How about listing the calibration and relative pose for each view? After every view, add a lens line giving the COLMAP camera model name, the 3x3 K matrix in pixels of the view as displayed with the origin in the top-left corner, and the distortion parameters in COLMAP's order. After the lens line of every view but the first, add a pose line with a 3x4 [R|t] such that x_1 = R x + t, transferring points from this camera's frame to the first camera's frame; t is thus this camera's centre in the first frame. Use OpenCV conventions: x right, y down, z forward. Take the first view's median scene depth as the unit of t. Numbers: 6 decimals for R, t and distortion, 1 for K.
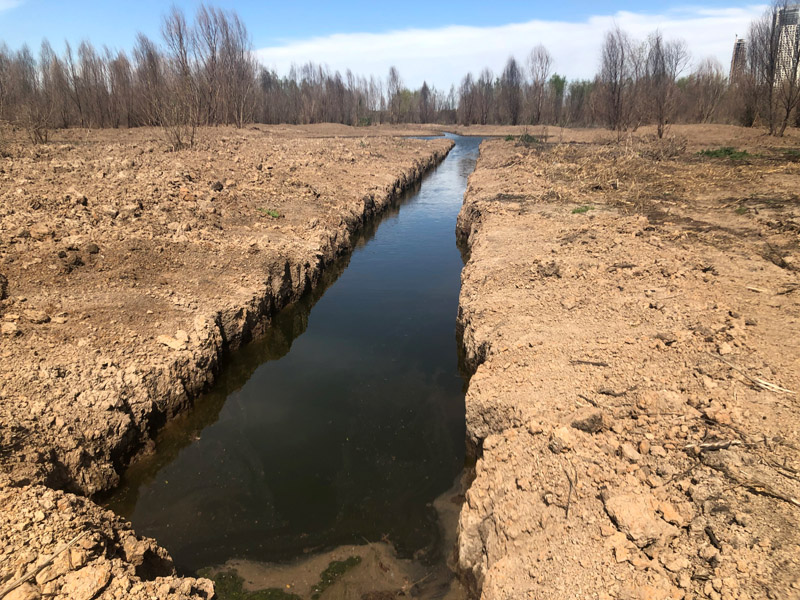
lens RADIAL K [[659.3, 0, 400.8], [0, 659.3, 314.9], [0, 0, 1]] dist [0.033822, -0.018551]
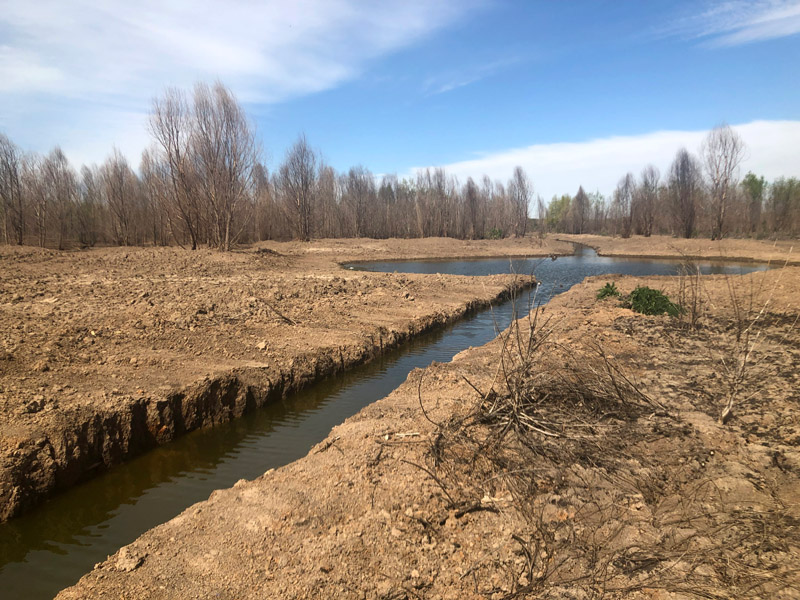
lens RADIAL K [[659.3, 0, 400.8], [0, 659.3, 314.9], [0, 0, 1]] dist [0.033822, -0.018551]
pose [[0.965815, 0.024462, -0.258074, 0.052373], [-0.064654, 0.986808, -0.148424, -0.068417], [0.251039, 0.160035, 0.954656, 0.217649]]
